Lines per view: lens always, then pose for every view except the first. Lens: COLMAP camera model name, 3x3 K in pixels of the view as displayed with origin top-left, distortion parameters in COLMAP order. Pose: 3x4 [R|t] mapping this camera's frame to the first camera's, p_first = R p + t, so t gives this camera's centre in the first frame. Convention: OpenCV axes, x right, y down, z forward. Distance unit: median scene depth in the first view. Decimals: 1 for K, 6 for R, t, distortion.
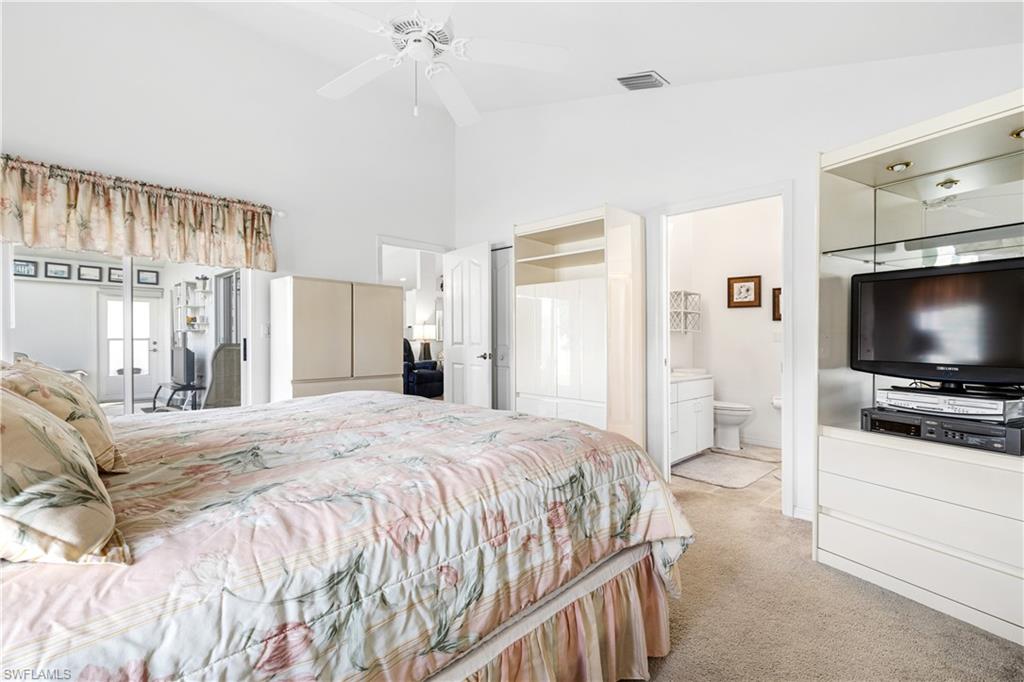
lens RADIAL K [[463.1, 0, 512.5], [0, 463.1, 344.1], [0, 0, 1]] dist [0.002649, -0.000880]
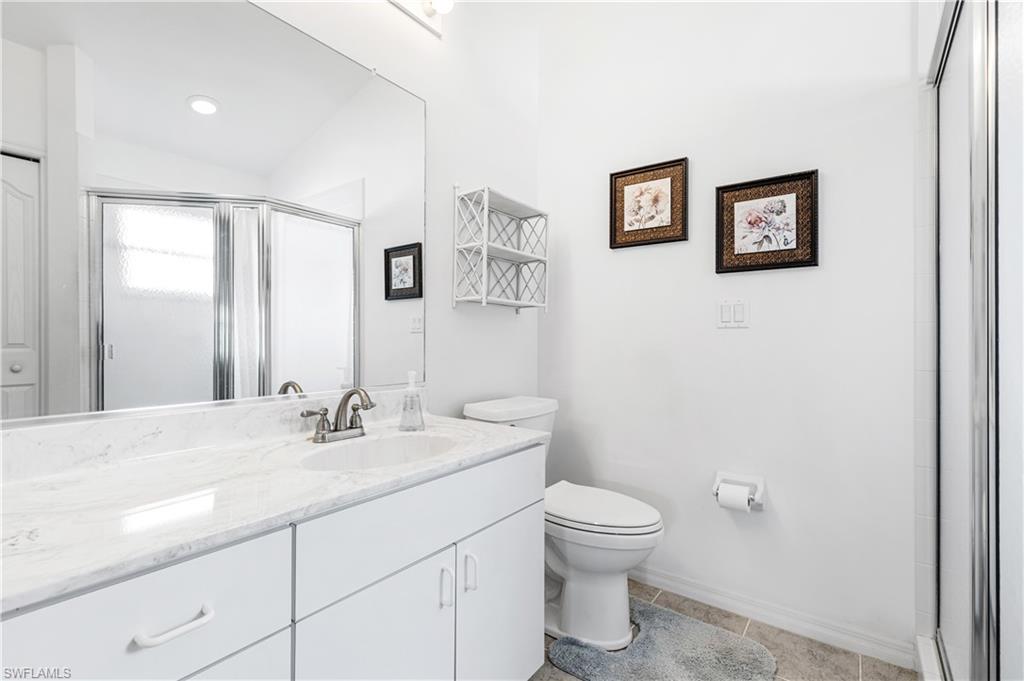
lens RADIAL K [[463.1, 0, 511.1], [0, 463.1, 338.6], [0, 0, 1]] dist [0.002649, -0.000880]
pose [[0.990380, 0.003265, 0.138336, 0.329579], [-0.002342, 0.999974, -0.006835, 0.005668], [-0.138354, 0.006445, 0.990362, 0.623381]]
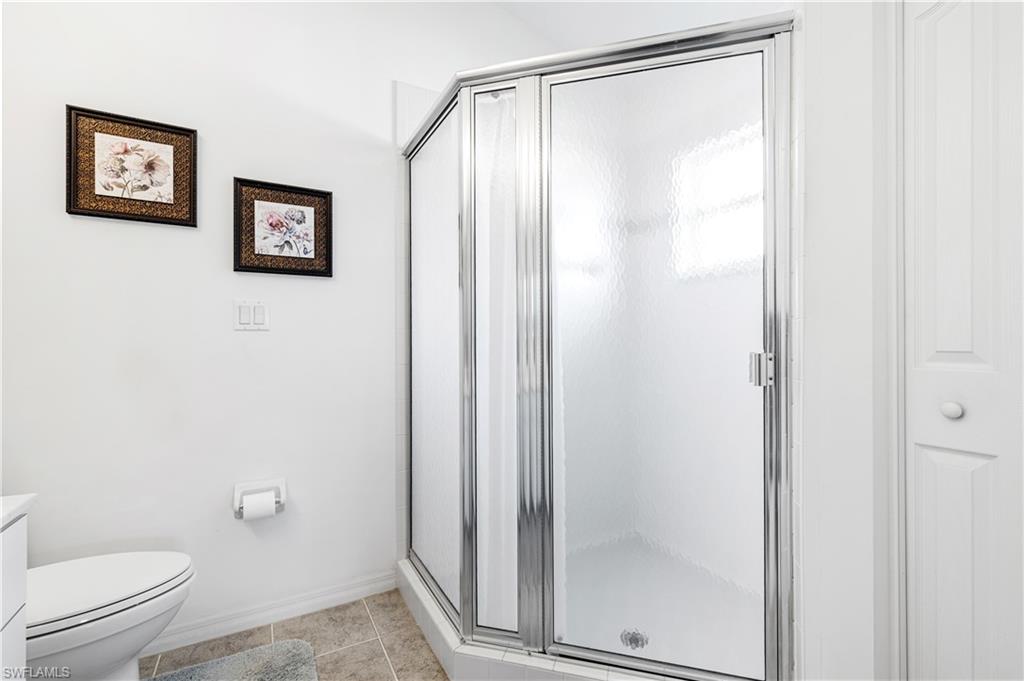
lens RADIAL K [[463.1, 0, 510.9], [0, 463.1, 341.1], [0, 0, 1]] dist [0.002649, -0.000880]
pose [[0.270196, -0.000263, 0.962805, 0.270133], [0.008049, 0.999966, -0.001986, 0.004751], [-0.962772, 0.008287, 0.270189, 0.679050]]
